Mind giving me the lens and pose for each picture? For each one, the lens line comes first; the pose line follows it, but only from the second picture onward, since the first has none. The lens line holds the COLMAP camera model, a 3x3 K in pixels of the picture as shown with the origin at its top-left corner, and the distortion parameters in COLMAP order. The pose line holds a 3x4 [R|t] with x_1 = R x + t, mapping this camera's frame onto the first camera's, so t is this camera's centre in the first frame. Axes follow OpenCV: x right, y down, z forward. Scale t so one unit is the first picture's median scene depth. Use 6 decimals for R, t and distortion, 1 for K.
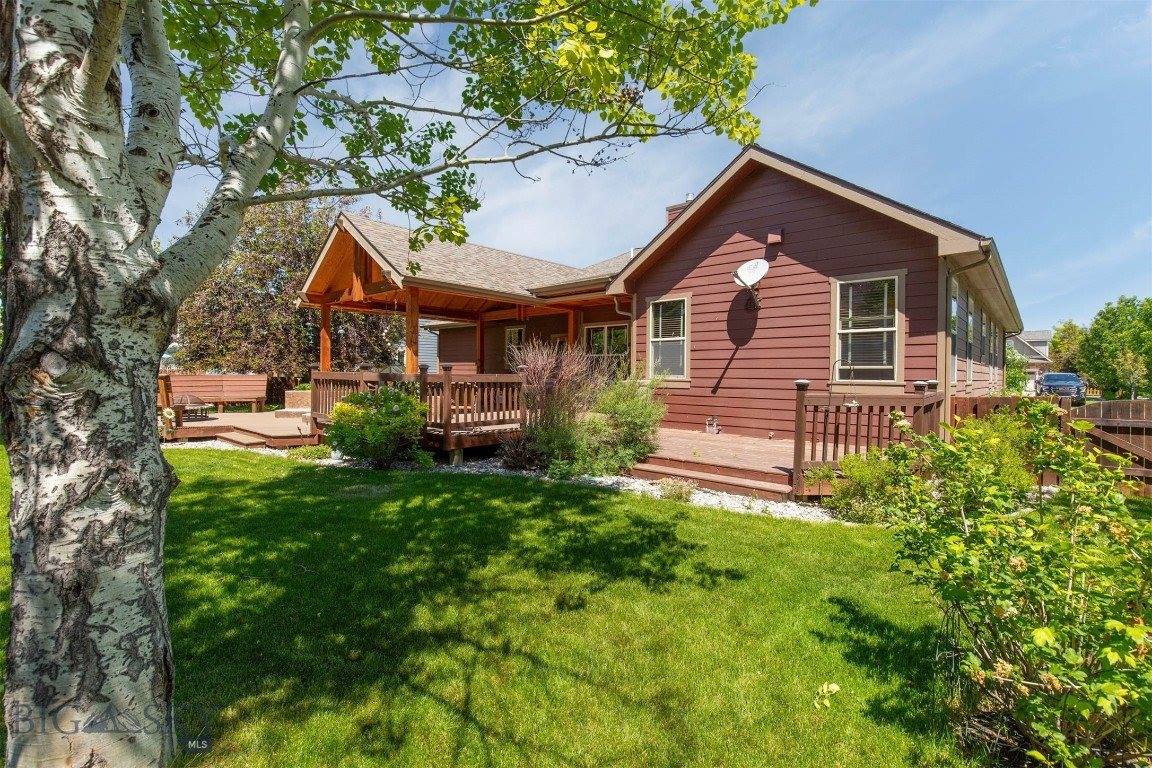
lens RADIAL K [[526.9, 0, 576.0], [0, 526.9, 384.0], [0, 0, 1]] dist [0.019231, -0.012499]
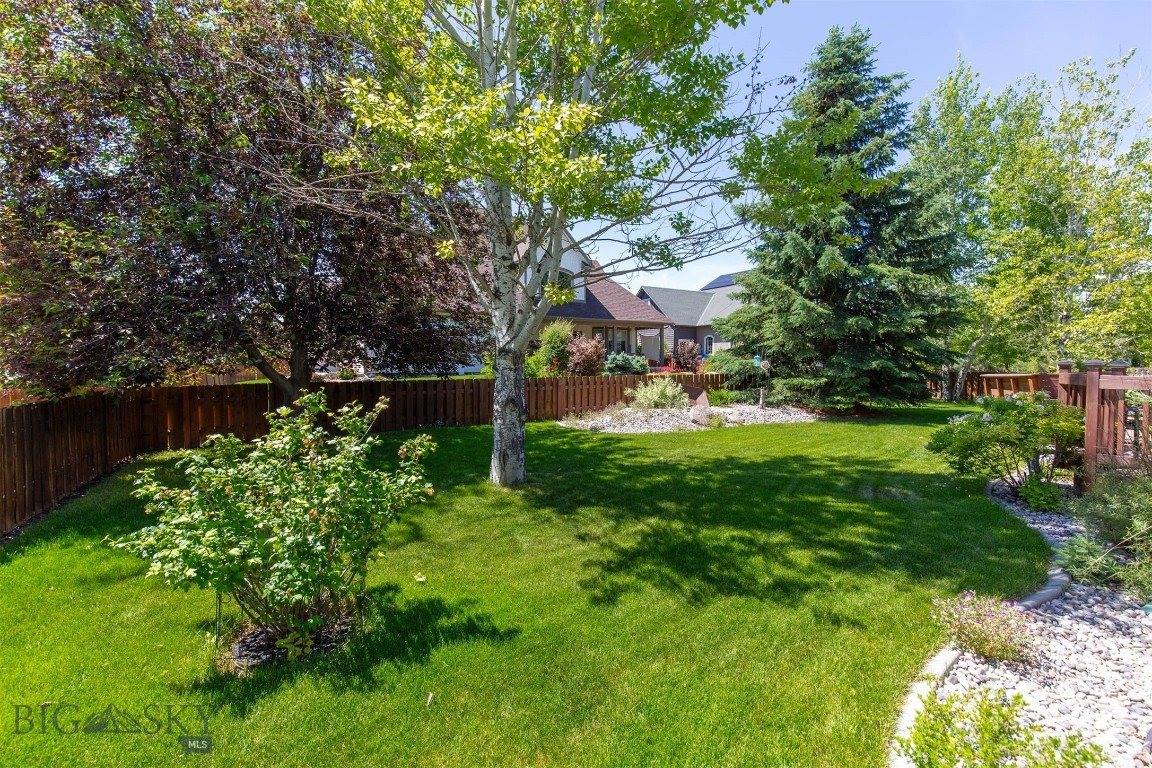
lens RADIAL K [[541.8, 0, 576.0], [0, 541.8, 384.0], [0, 0, 1]] dist [0.000508, -0.000035]
pose [[-0.330095, 0.027469, -0.943548, 1.122863], [-0.019473, 0.999166, 0.035901, -0.033541], [0.943747, 0.030225, -0.329285, 1.201549]]
